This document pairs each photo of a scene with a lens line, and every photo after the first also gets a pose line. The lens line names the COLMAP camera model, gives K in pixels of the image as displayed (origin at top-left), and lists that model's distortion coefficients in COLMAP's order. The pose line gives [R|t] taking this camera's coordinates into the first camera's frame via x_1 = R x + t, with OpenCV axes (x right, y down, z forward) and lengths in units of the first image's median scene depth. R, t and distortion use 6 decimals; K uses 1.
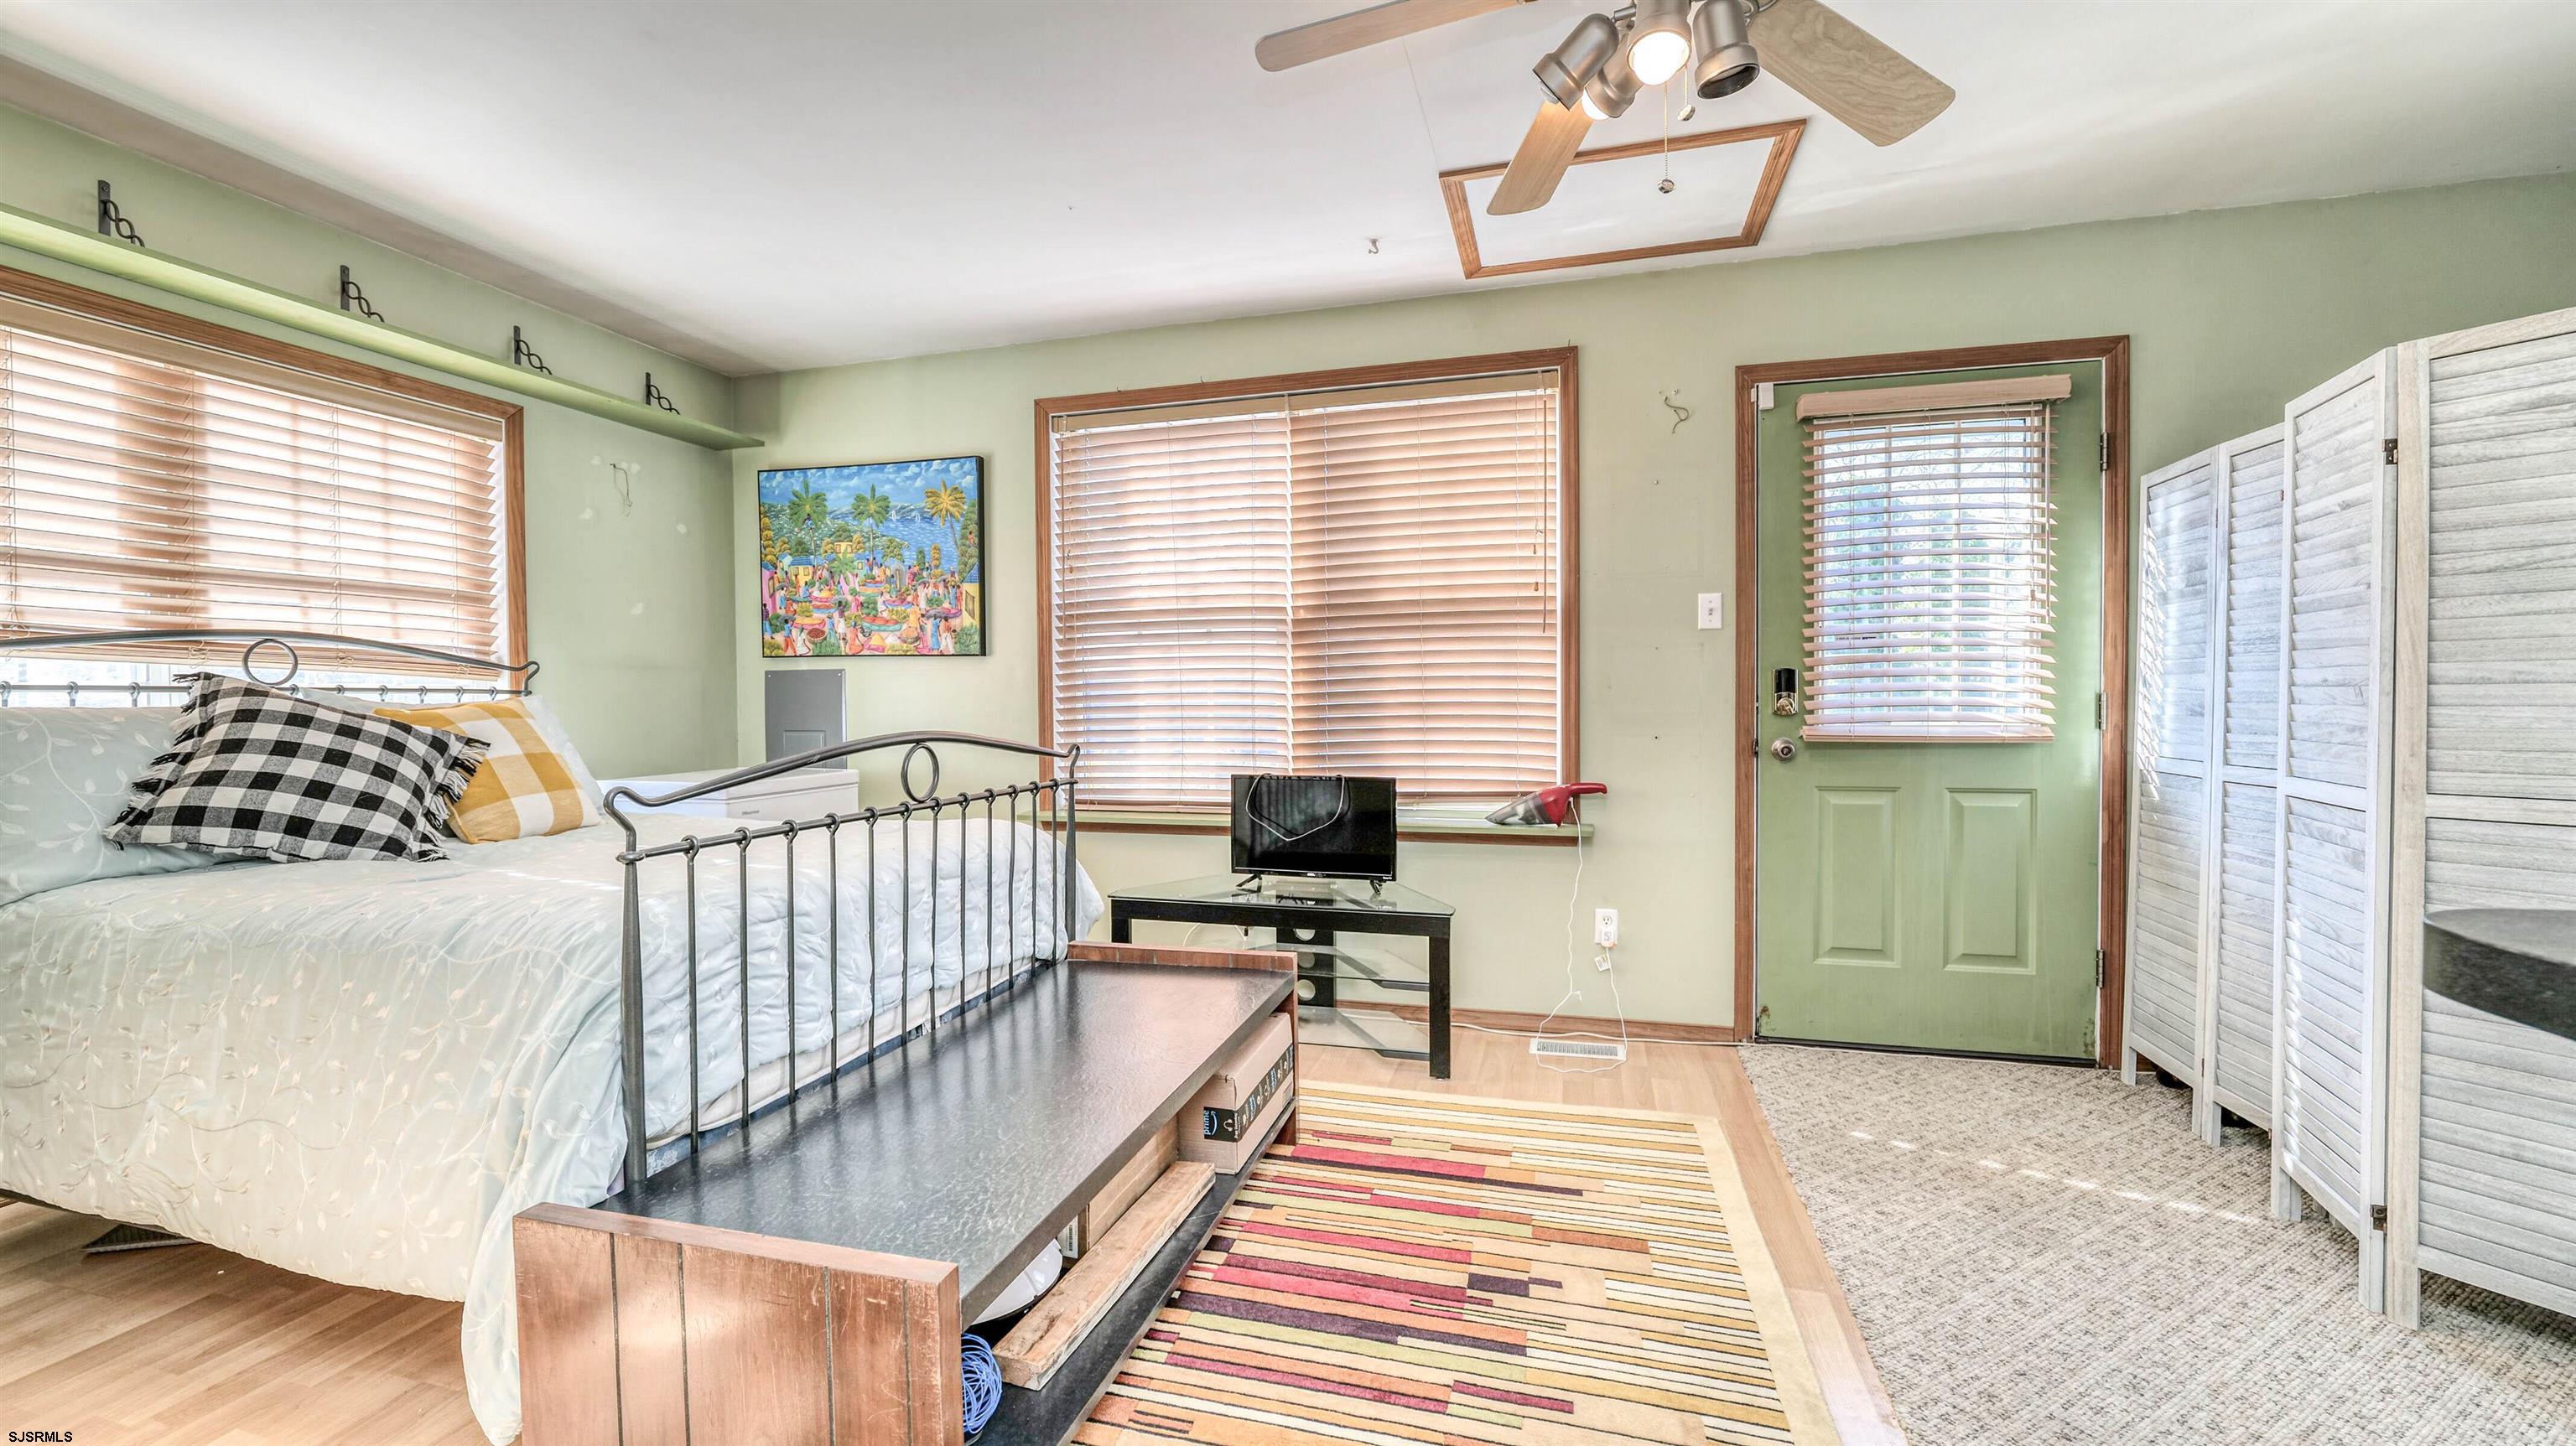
lens RADIAL K [[1045.1, 0, 1275.1], [0, 1045.1, 716.7], [0, 0, 1]] dist [-0.013150, 0.000637]
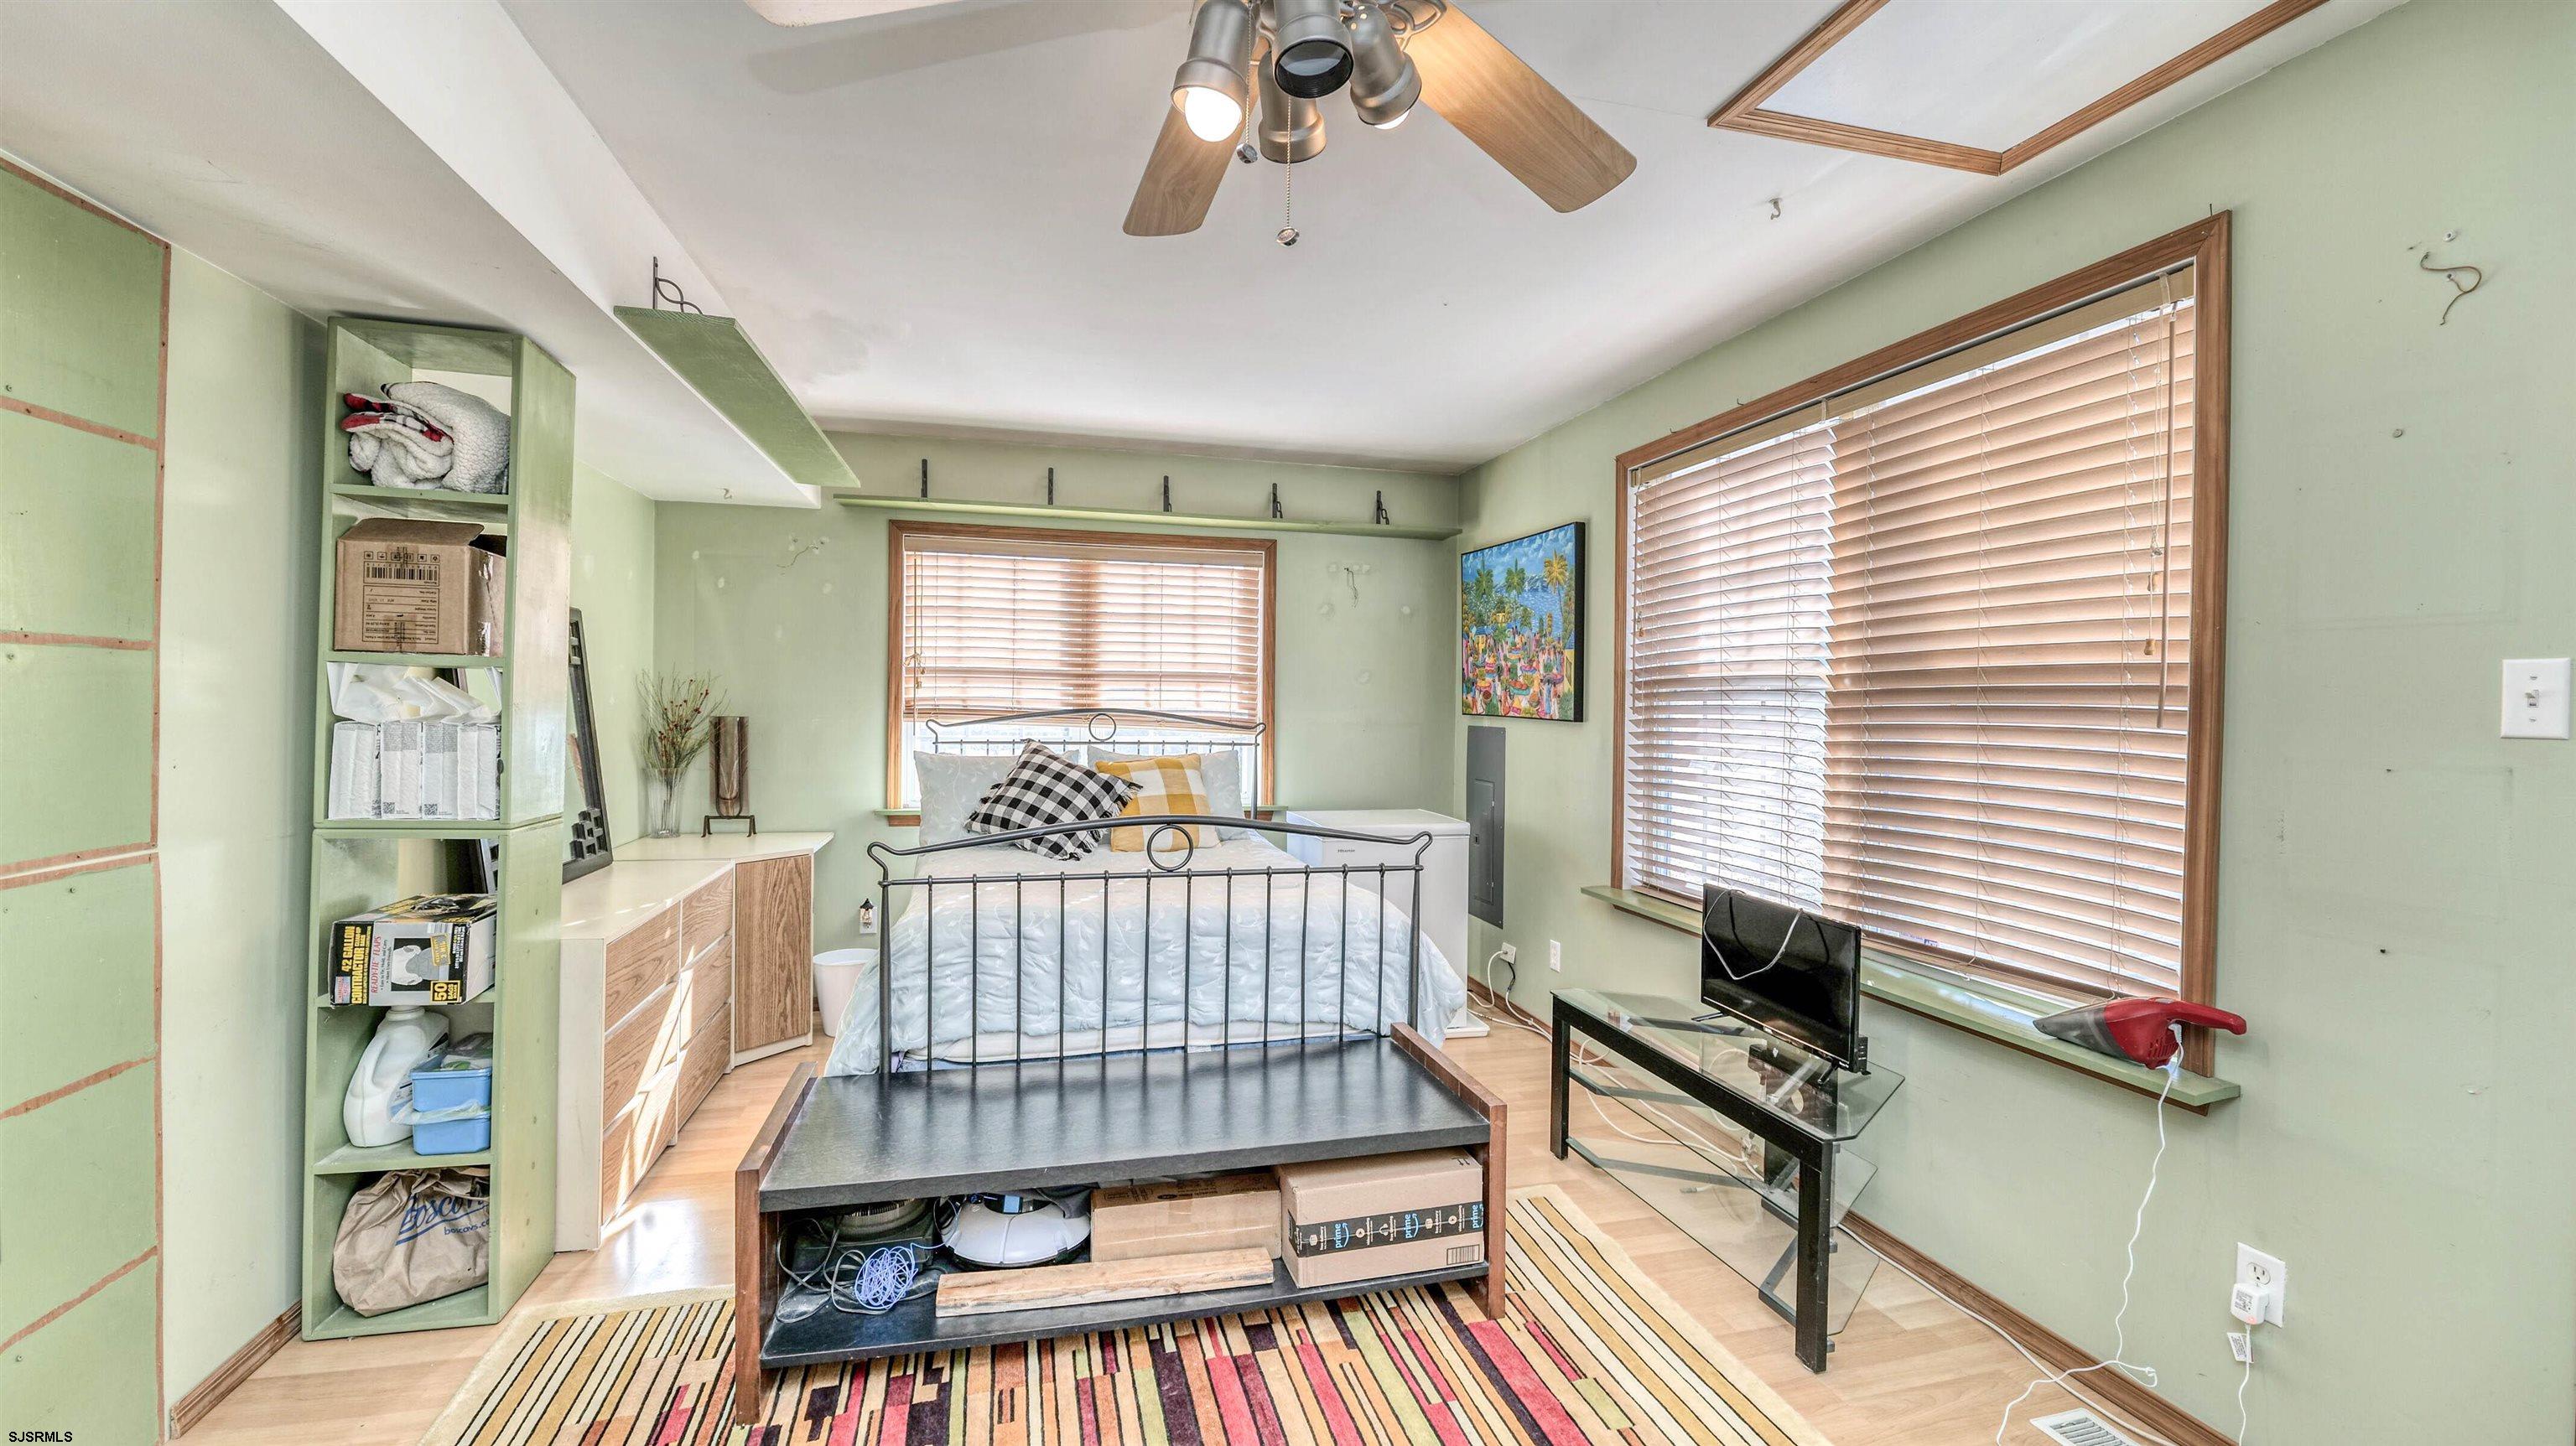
lens RADIAL K [[1045.1, 0, 1275.1], [0, 1045.1, 716.7], [0, 0, 1]] dist [-0.013150, 0.000637]
pose [[0.499140, 0.027573, -0.866083, 0.513166], [-0.031691, 0.999406, 0.013553, -0.079276], [0.865942, 0.020682, 0.499717, 0.296795]]
